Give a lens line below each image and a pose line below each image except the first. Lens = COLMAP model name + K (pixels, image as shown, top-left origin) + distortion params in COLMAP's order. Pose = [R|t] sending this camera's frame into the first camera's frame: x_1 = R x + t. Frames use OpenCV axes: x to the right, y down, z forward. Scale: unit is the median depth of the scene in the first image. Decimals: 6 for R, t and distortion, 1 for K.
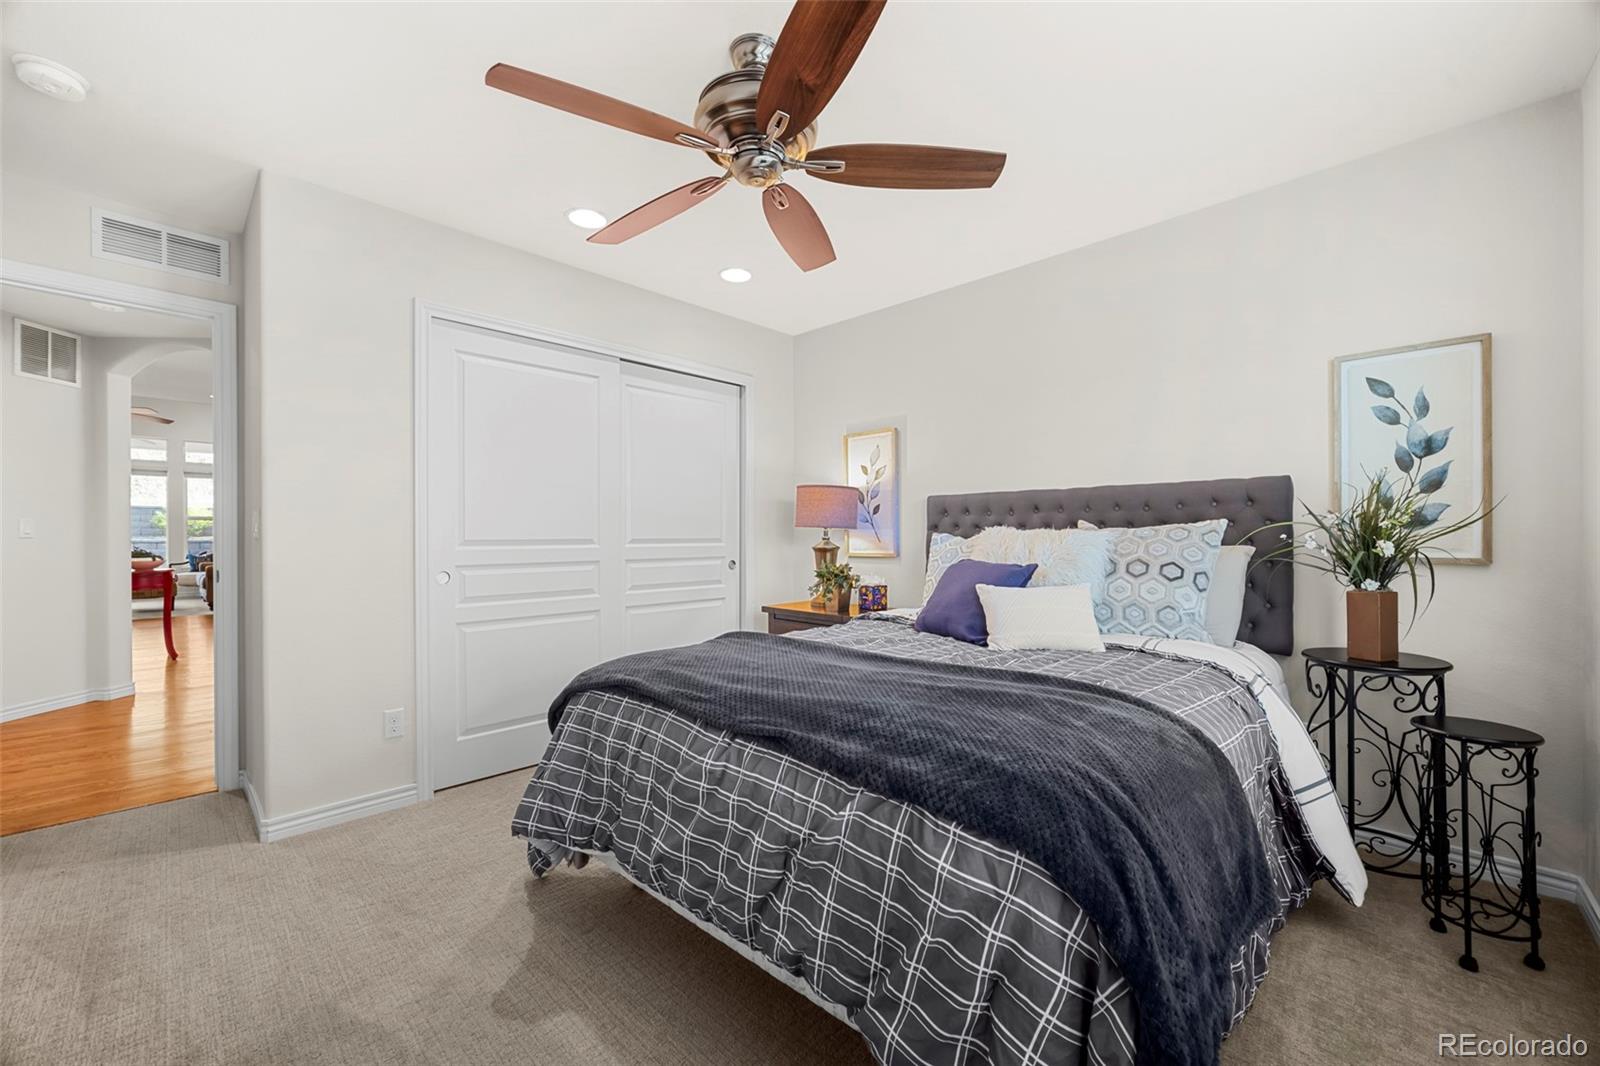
lens RADIAL K [[624.4, 0, 804.0], [0, 624.4, 535.7], [0, 0, 1]] dist [-0.013394, 0.001013]
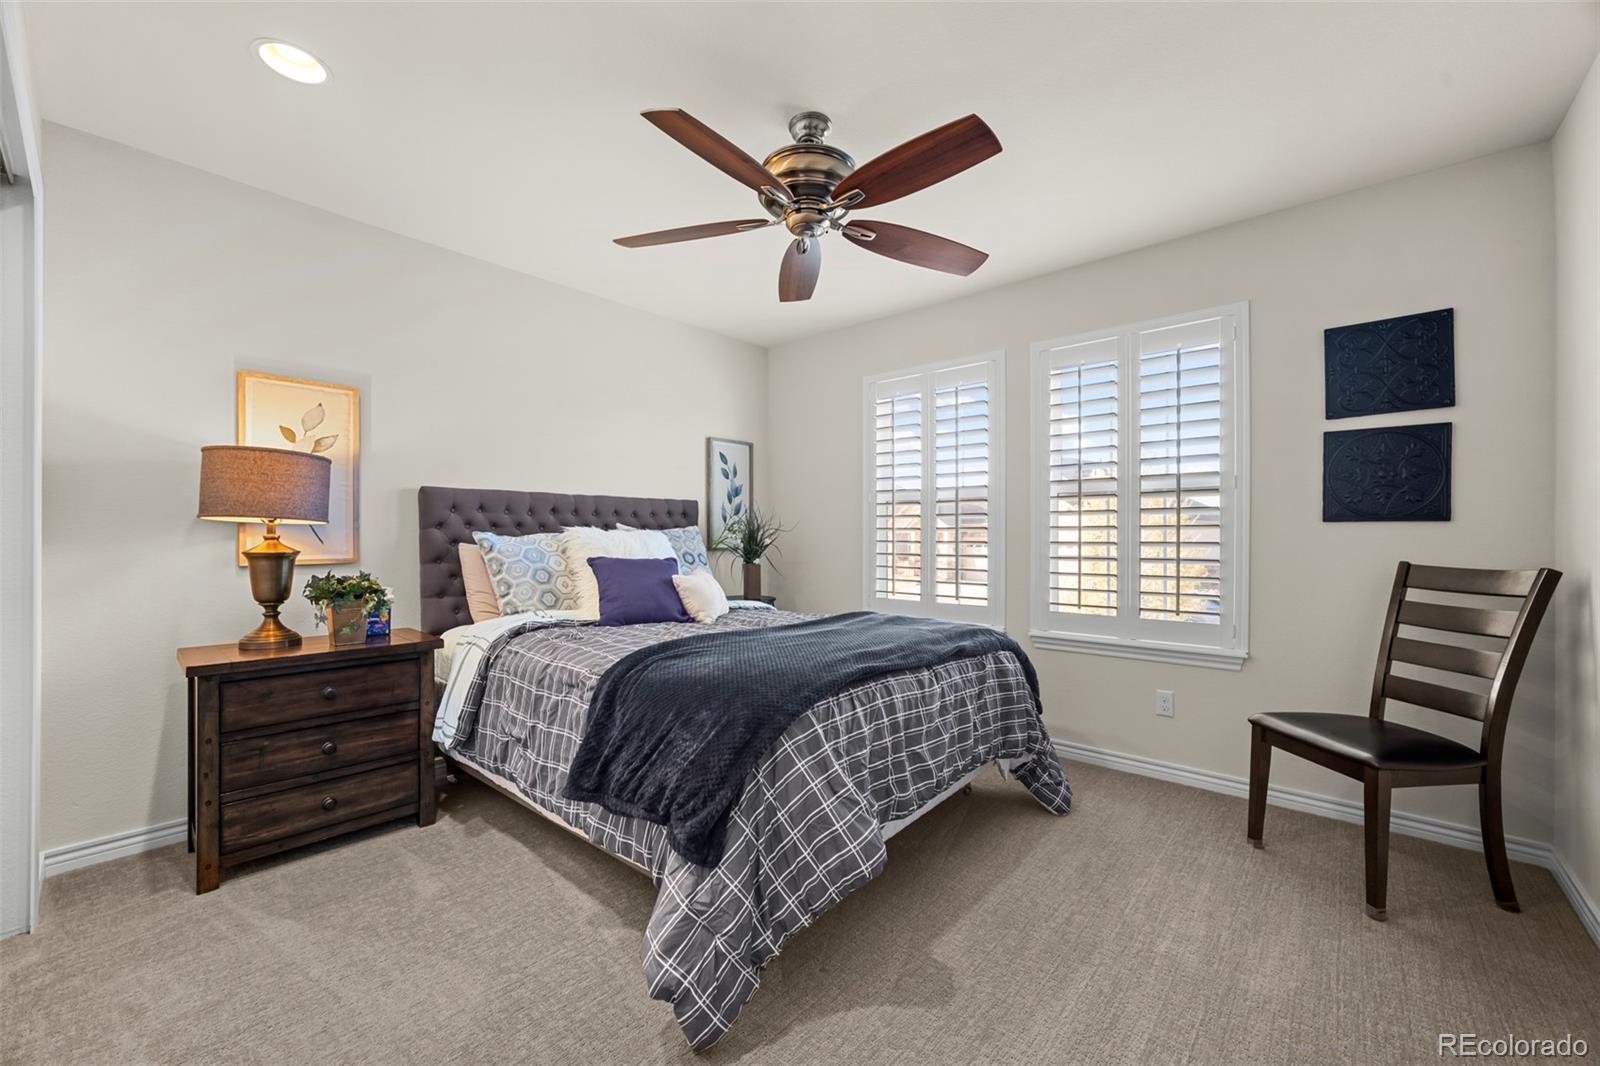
lens RADIAL K [[624.4, 0, 787.7], [0, 624.4, 537.6], [0, 0, 1]] dist [-0.013394, 0.001013]
pose [[-0.014224, 0.003861, 0.999891, -0.951129], [-0.003186, 0.999987, -0.003906, 0.009794], [-0.999894, -0.003241, -0.014211, 0.803964]]
